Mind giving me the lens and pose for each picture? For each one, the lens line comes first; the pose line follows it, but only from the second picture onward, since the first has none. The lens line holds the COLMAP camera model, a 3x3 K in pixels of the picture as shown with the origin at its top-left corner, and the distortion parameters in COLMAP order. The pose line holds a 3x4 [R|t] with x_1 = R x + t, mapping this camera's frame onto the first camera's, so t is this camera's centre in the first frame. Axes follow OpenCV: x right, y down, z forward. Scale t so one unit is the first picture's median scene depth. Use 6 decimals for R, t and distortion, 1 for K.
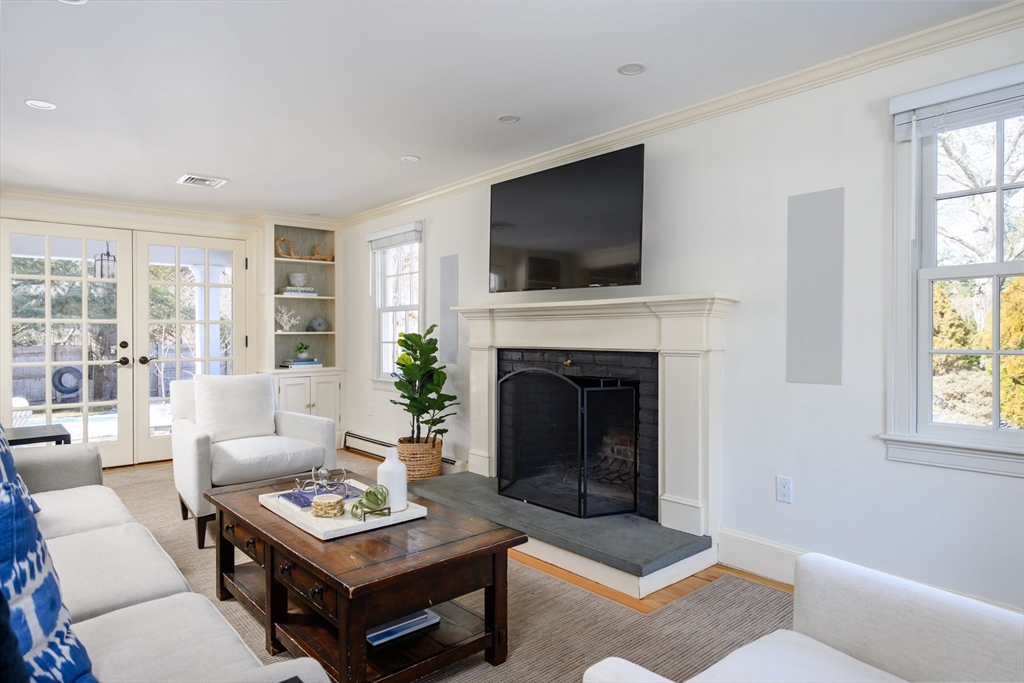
lens RADIAL K [[621.3, 0, 512.0], [0, 621.3, 341.5], [0, 0, 1]] dist [0.001070, -0.000193]
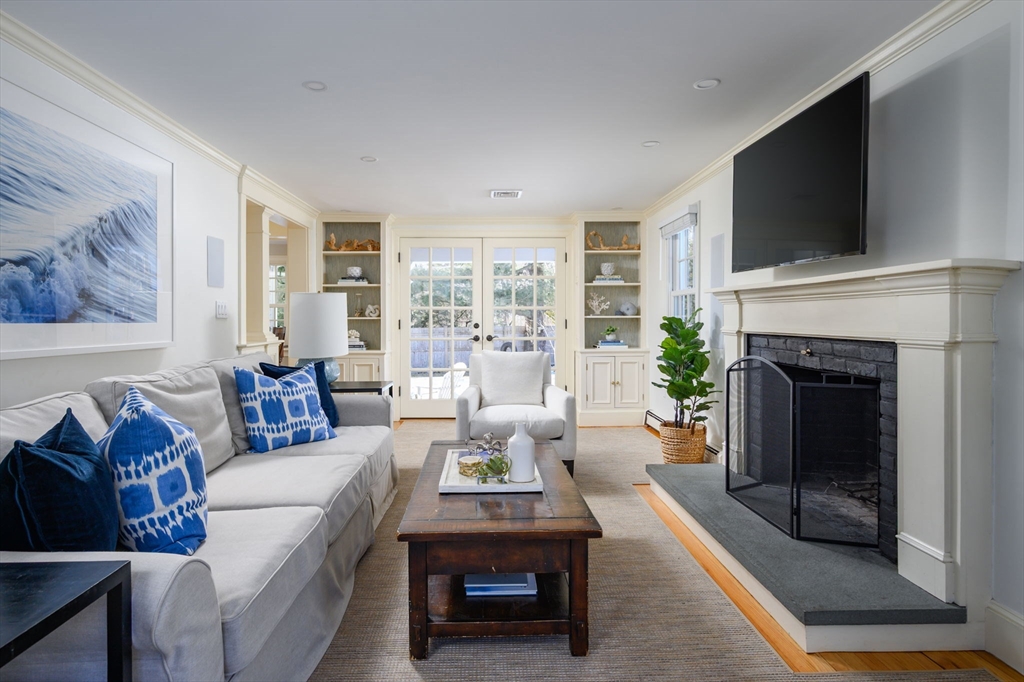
lens RADIAL K [[579.1, 0, 490.7], [0, 579.1, 319.3], [0, 0, 1]] dist [0.002150, 0.000384]
pose [[0.762254, 0.001531, -0.647276, 0.217283], [-0.007324, 0.999954, -0.006260, -0.001475], [0.647236, 0.009513, 0.762230, 0.099575]]
